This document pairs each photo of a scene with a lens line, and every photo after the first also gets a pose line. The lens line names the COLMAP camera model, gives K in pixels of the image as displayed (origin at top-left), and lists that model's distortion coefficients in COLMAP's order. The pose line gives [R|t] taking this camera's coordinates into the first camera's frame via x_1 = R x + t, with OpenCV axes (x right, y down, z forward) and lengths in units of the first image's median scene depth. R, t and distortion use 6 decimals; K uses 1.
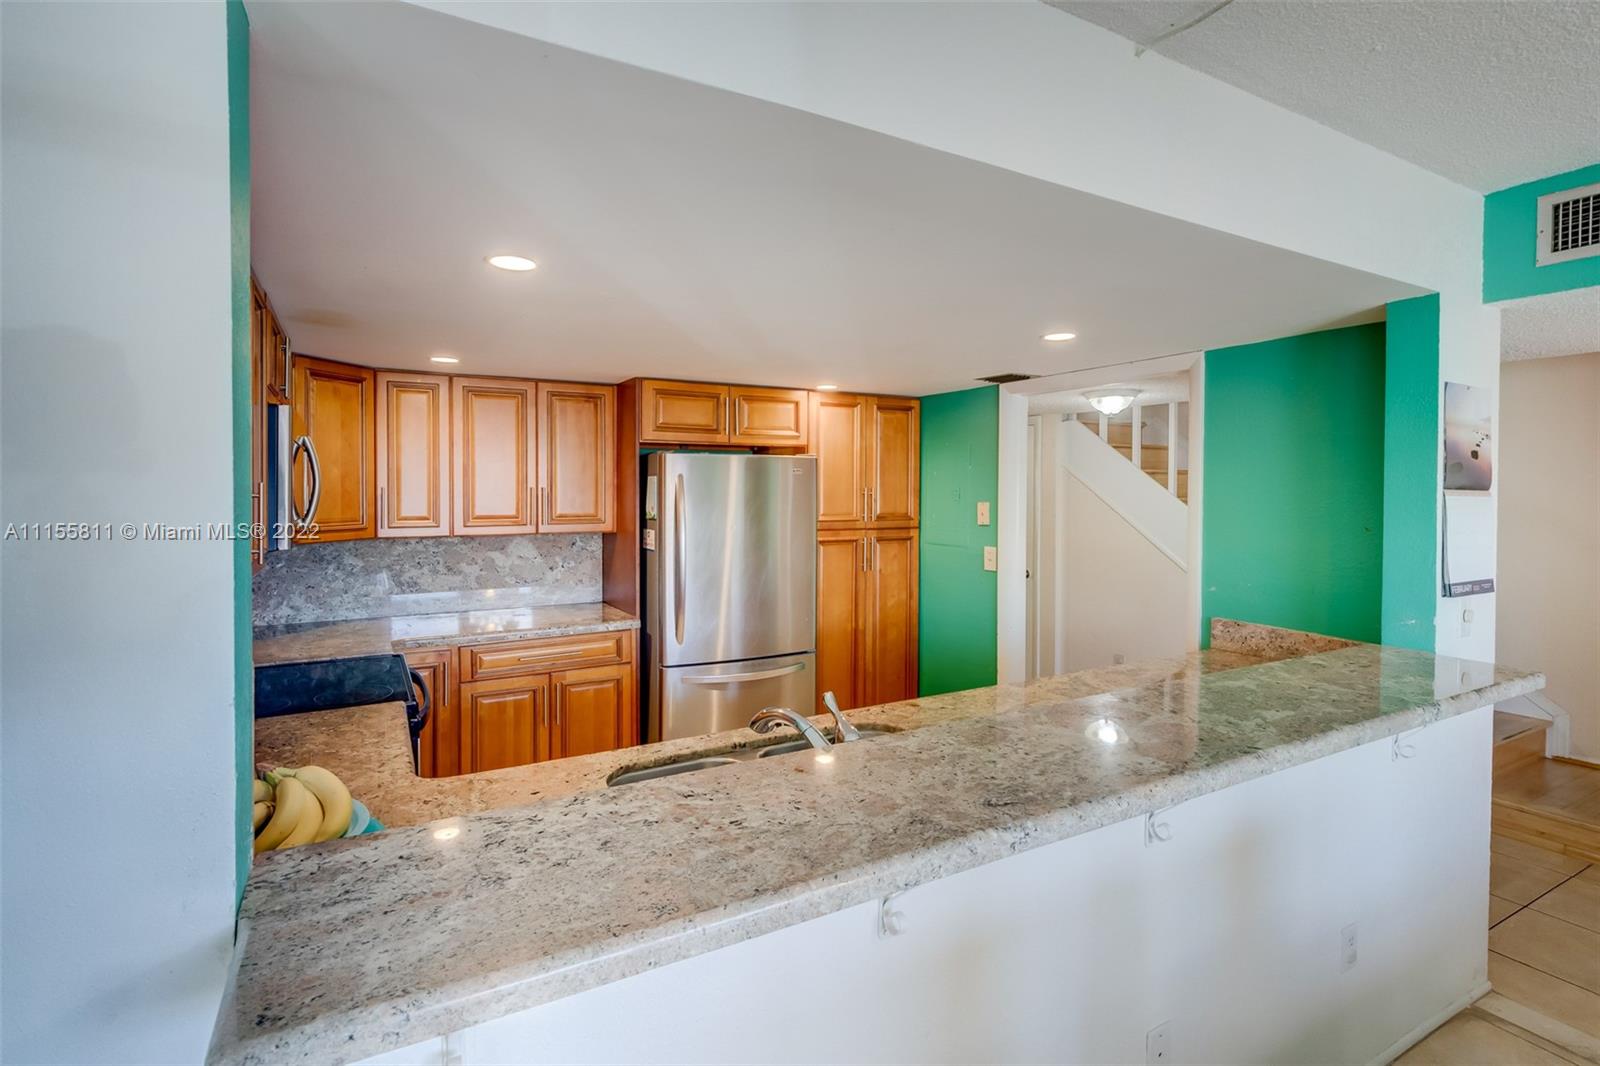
lens RADIAL K [[720.1, 0, 729.2], [0, 720.1, 505.1], [0, 0, 1]] dist [-0.000896, -0.000533]
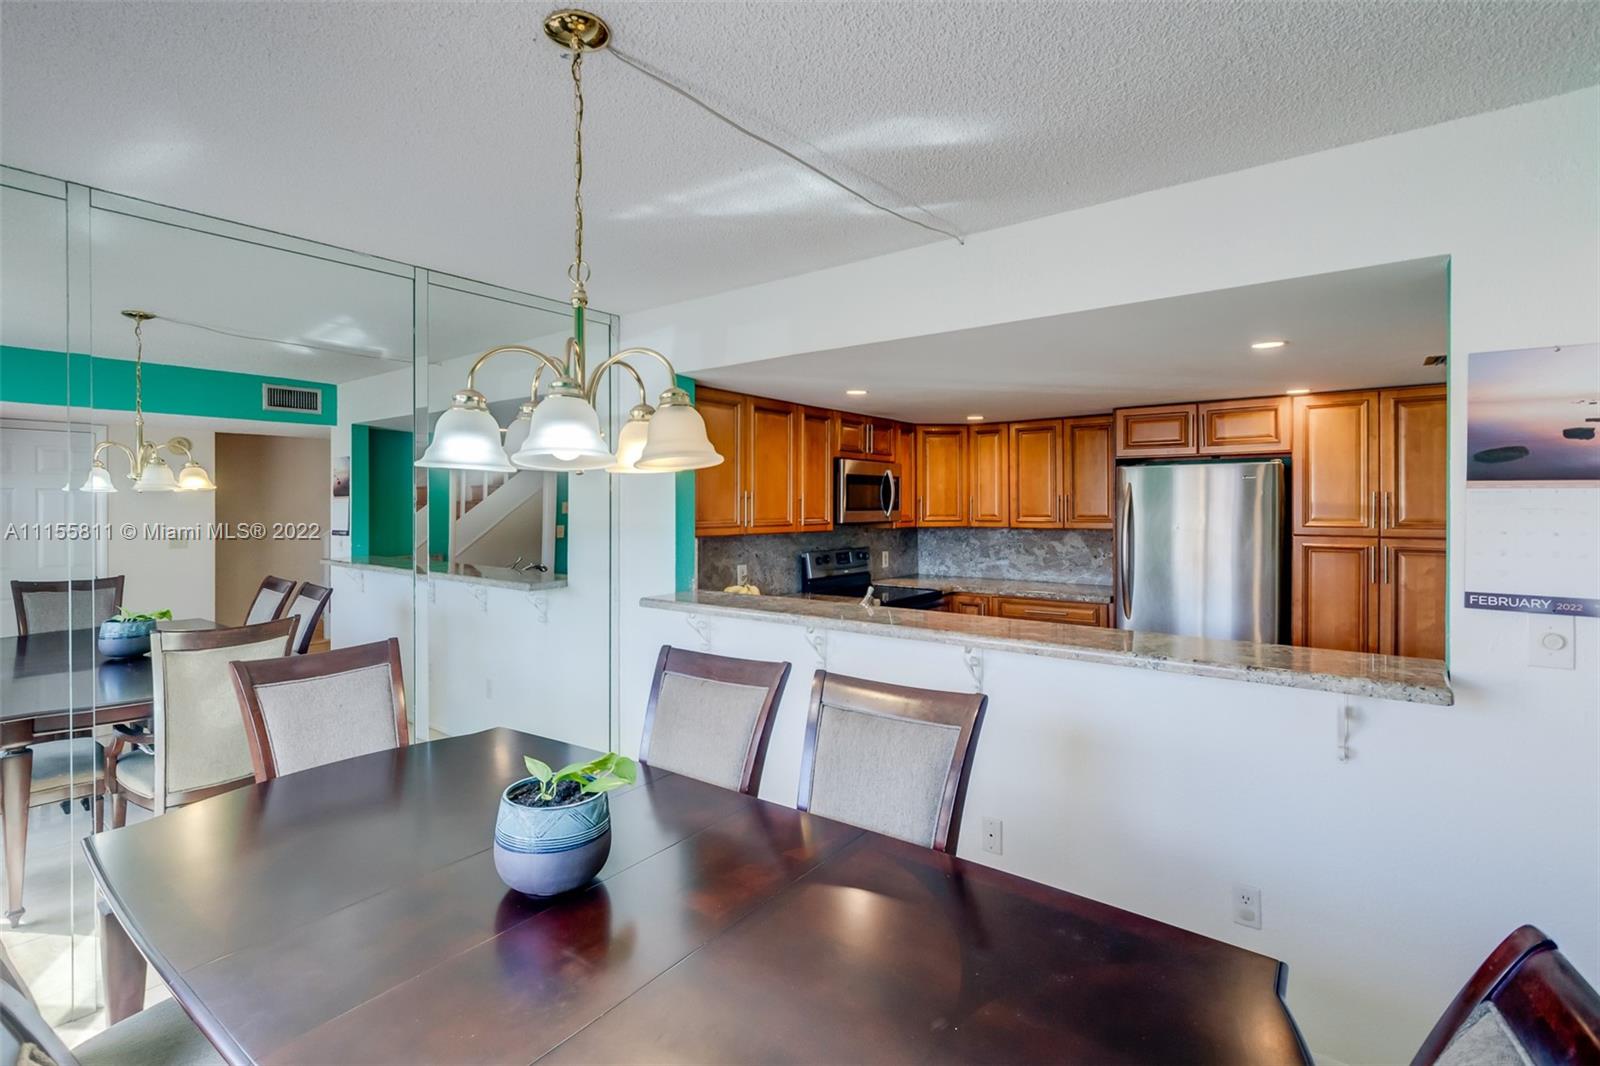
lens RADIAL K [[740.5, 0, 874.0], [0, 740.5, 510.1], [0, 0, 1]] dist [-0.015748, 0.000044]
pose [[0.480029, 0.004378, -0.877242, 0.797726], [-0.014677, 0.999888, -0.003041, 0.013850], [0.877130, 0.014335, 0.480039, -0.008570]]
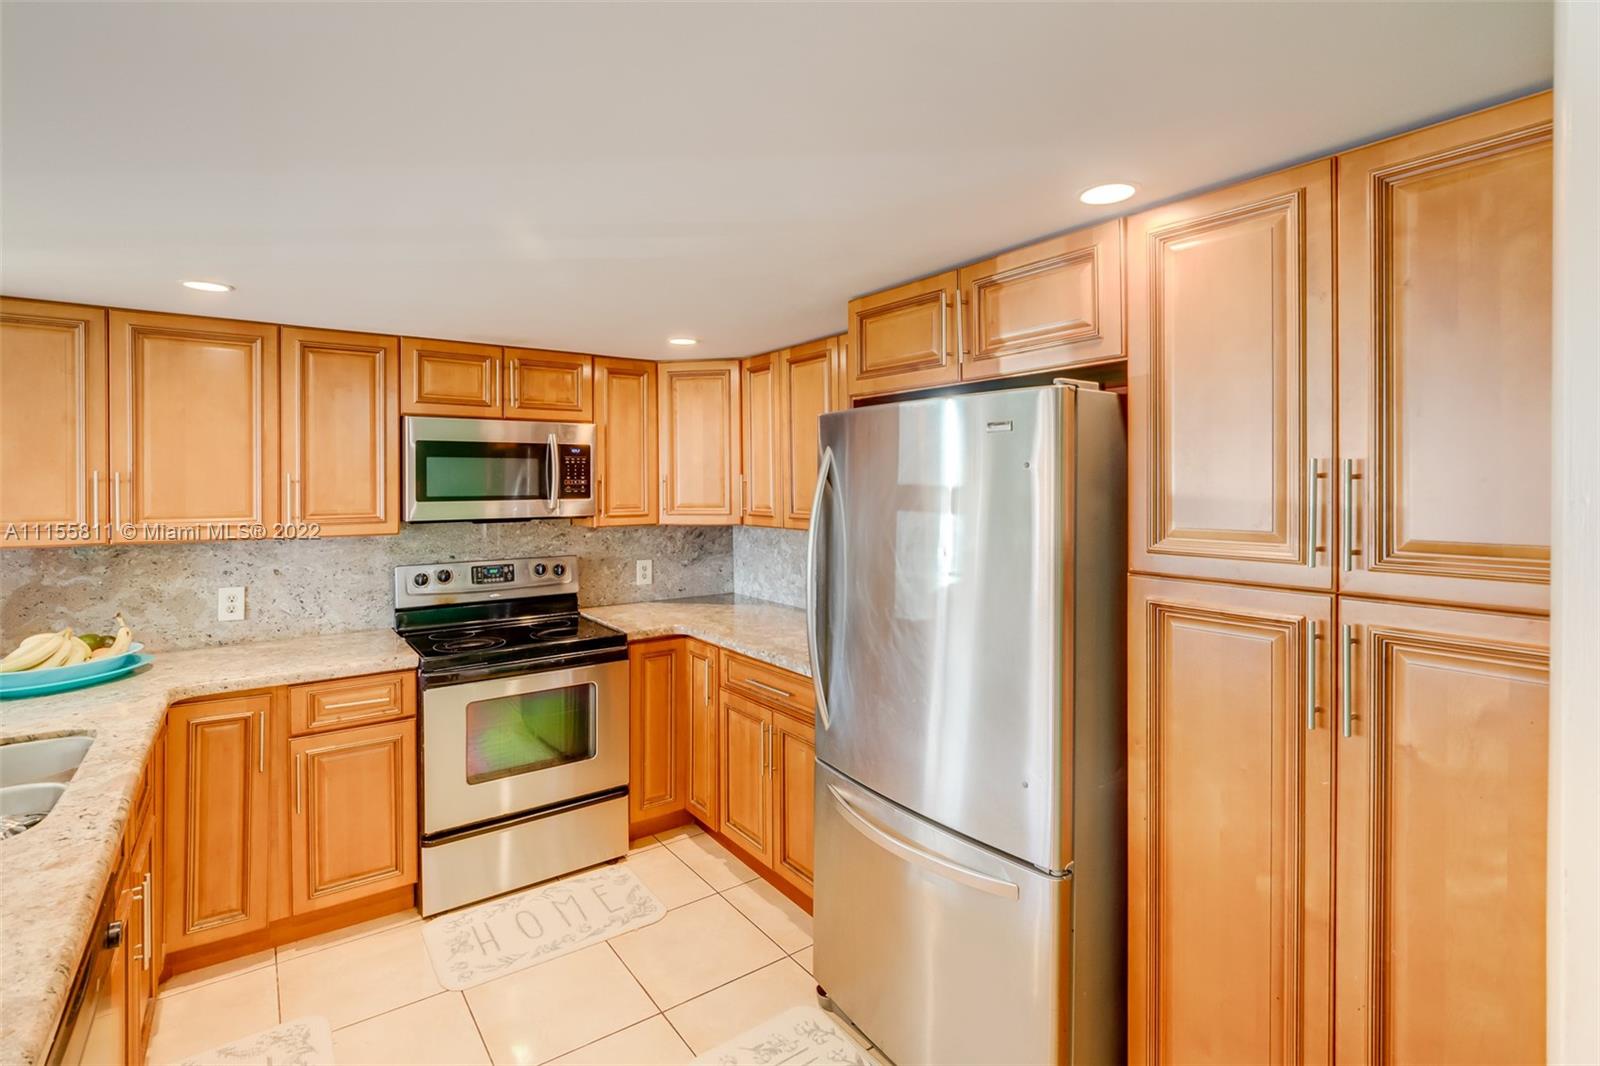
lens RADIAL K [[782.4, 0, 825.6], [0, 782.4, 481.7], [0, 0, 1]] dist [-0.001590, -0.000072]
pose [[0.178658, -0.001693, -0.983910, 0.545434], [-0.014490, 0.999886, -0.004351, -0.010428], [0.983805, 0.015034, 0.178613, 0.809166]]
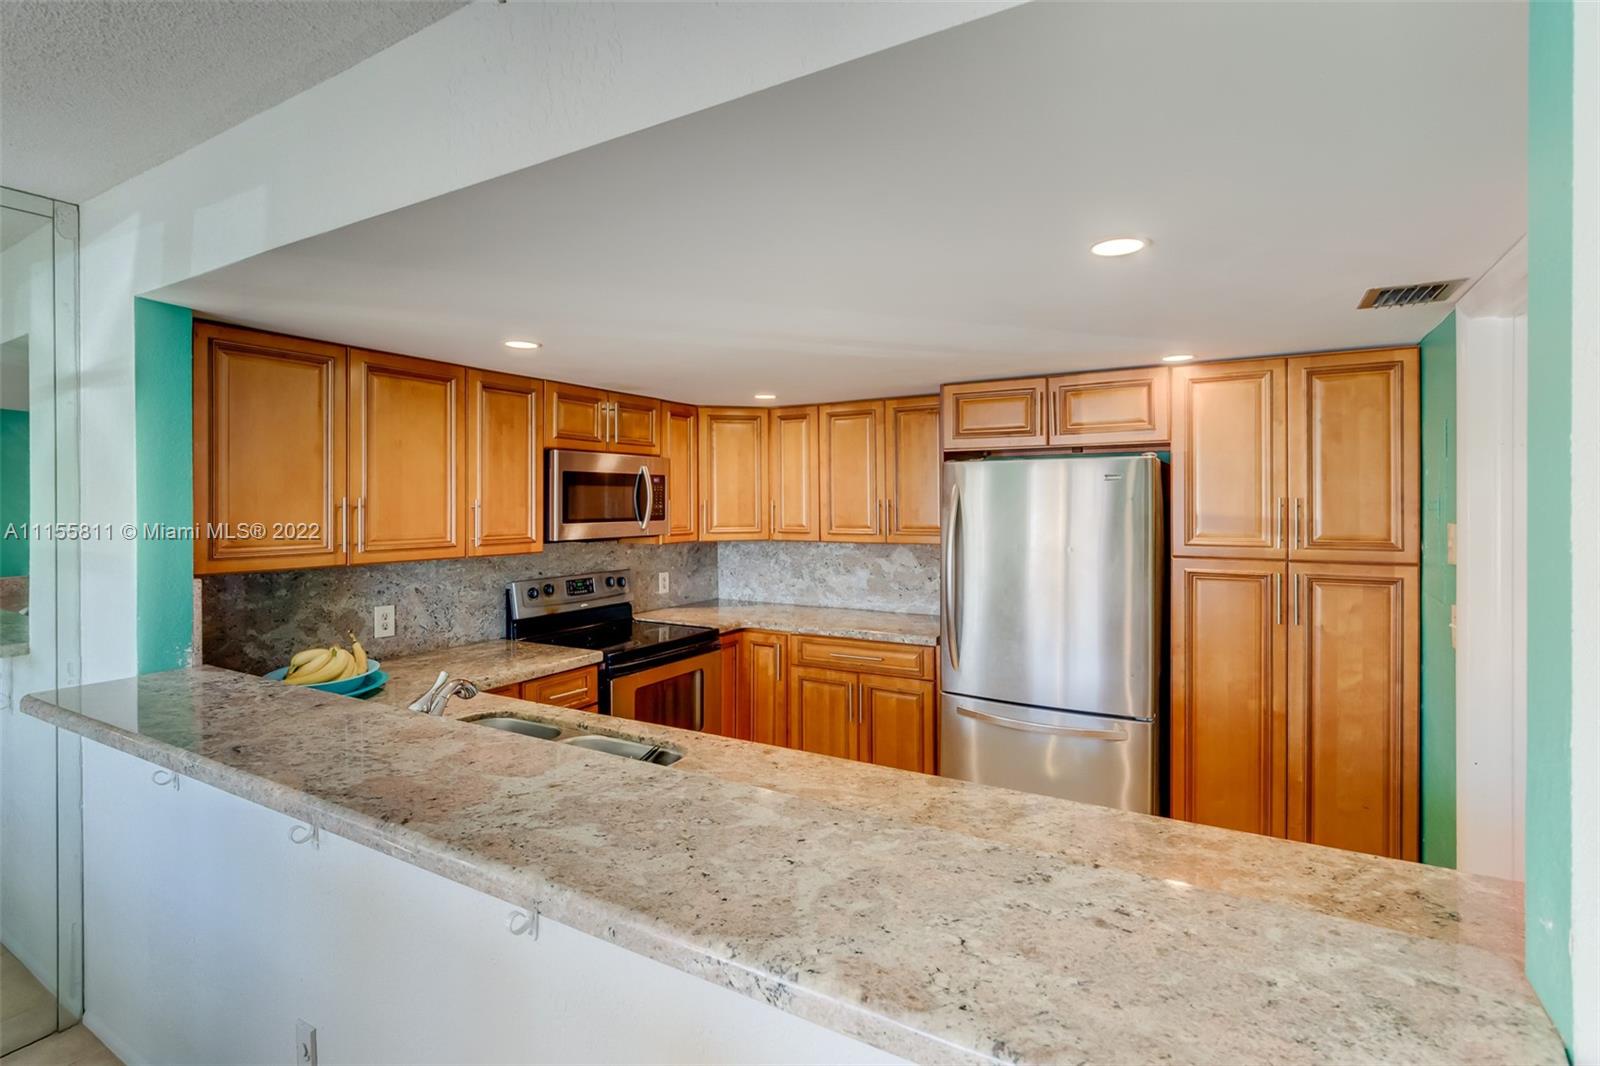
lens RADIAL K [[747.7, 0, 846.4], [0, 747.7, 502.0], [0, 0, 1]] dist [0.003170, -0.000212]
pose [[0.557685, -0.001677, -0.830051, 0.605296], [-0.013274, 0.999852, -0.010939, -0.007993], [0.829946, 0.017119, 0.557580, 0.330115]]
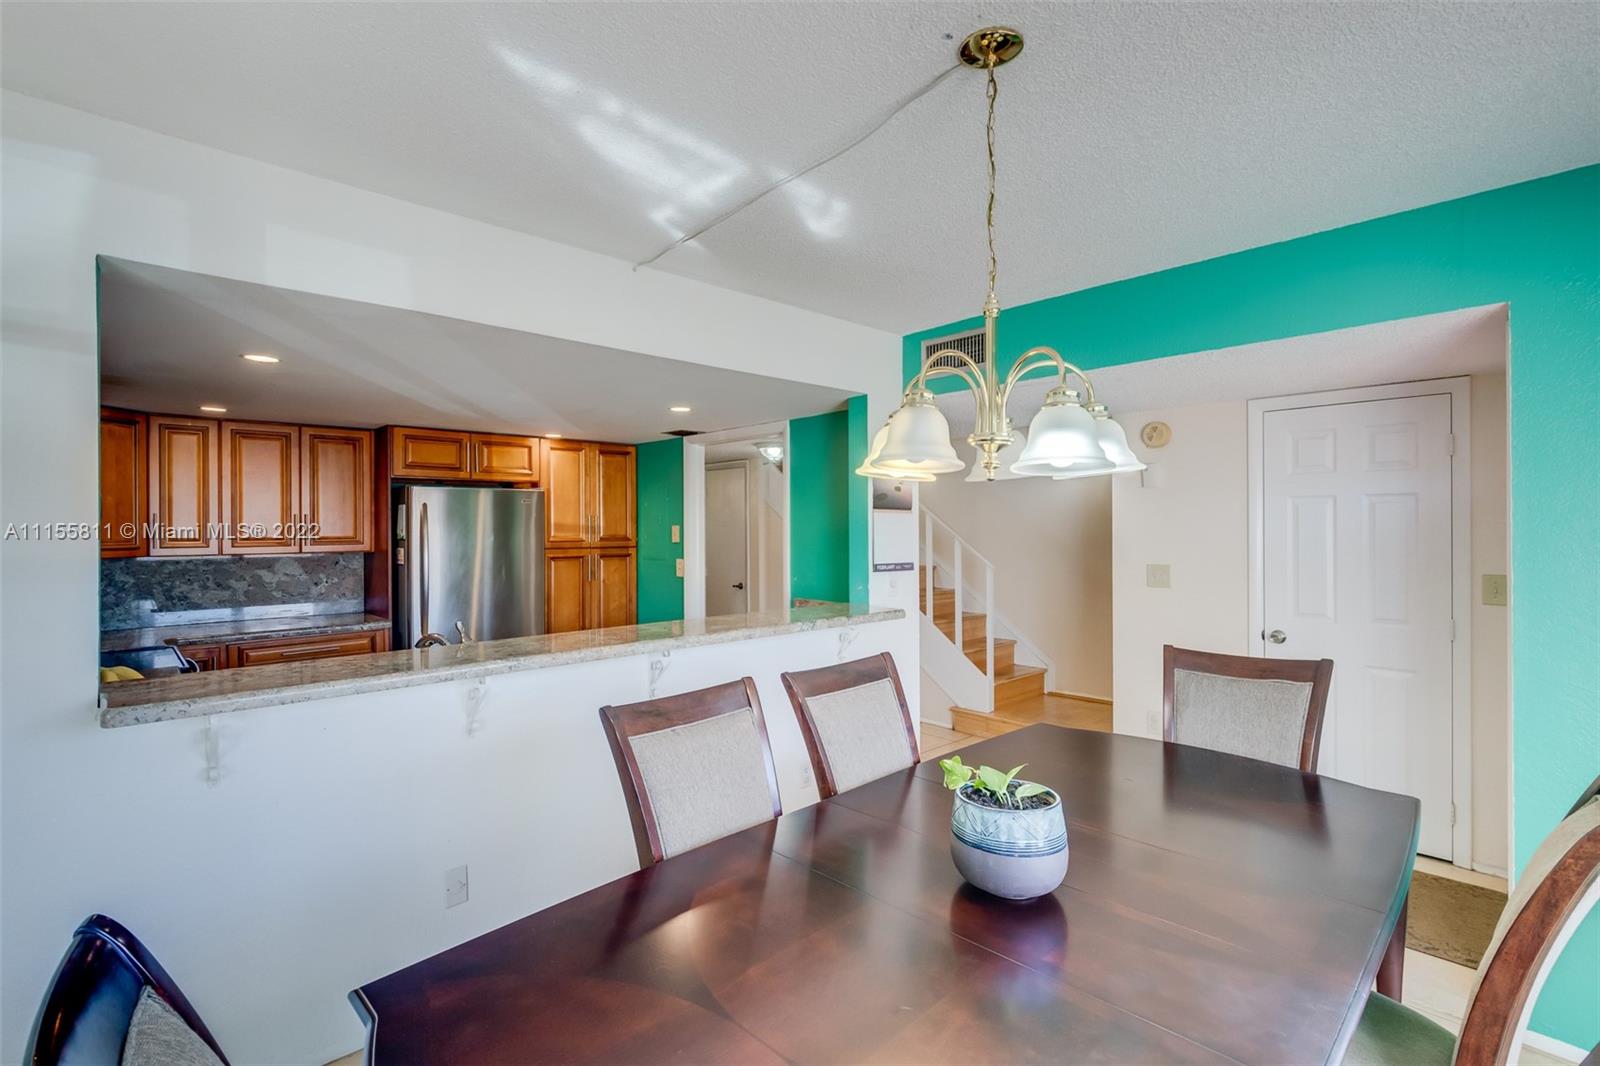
lens RADIAL K [[716.8, 0, 709.5], [0, 716.8, 529.7], [0, 0, 1]] dist [-0.003994, -0.000478]
pose [[0.974687, -0.007185, 0.223458, 0.127957], [0.011074, 0.999808, -0.016154, 0.027329], [-0.223299, 0.018220, 0.974580, -0.308357]]
